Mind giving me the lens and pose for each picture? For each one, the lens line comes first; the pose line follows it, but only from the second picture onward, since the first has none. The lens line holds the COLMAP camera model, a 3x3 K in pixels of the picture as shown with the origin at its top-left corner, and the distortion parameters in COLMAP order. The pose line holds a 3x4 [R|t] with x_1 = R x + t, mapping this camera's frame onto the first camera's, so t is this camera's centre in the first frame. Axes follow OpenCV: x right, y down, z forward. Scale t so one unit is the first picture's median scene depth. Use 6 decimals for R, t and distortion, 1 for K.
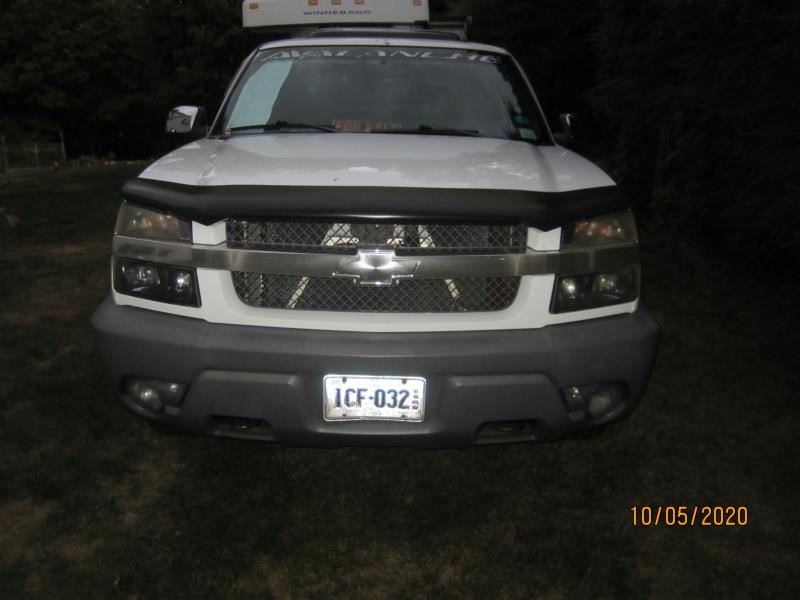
lens RADIAL K [[663.8, 0, 400.0], [0, 663.8, 300.0], [0, 0, 1]] dist [-0.054921, 0.005490]
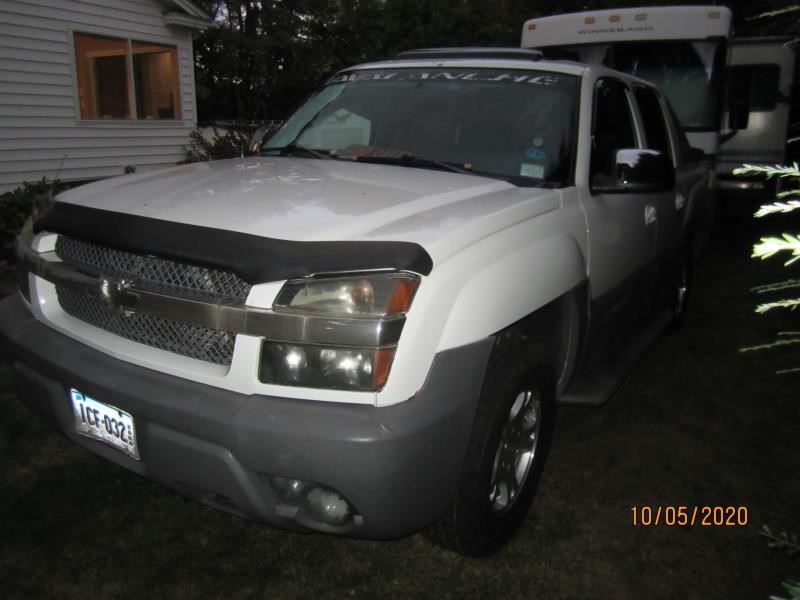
lens RADIAL K [[663.8, 0, 400.0], [0, 663.8, 300.0], [0, 0, 1]] dist [-0.054921, 0.005490]
pose [[0.834791, 0.160637, -0.526611, 0.814535], [-0.175243, 0.984269, 0.022442, -0.133803], [0.521932, 0.073550, 0.849810, 0.368599]]
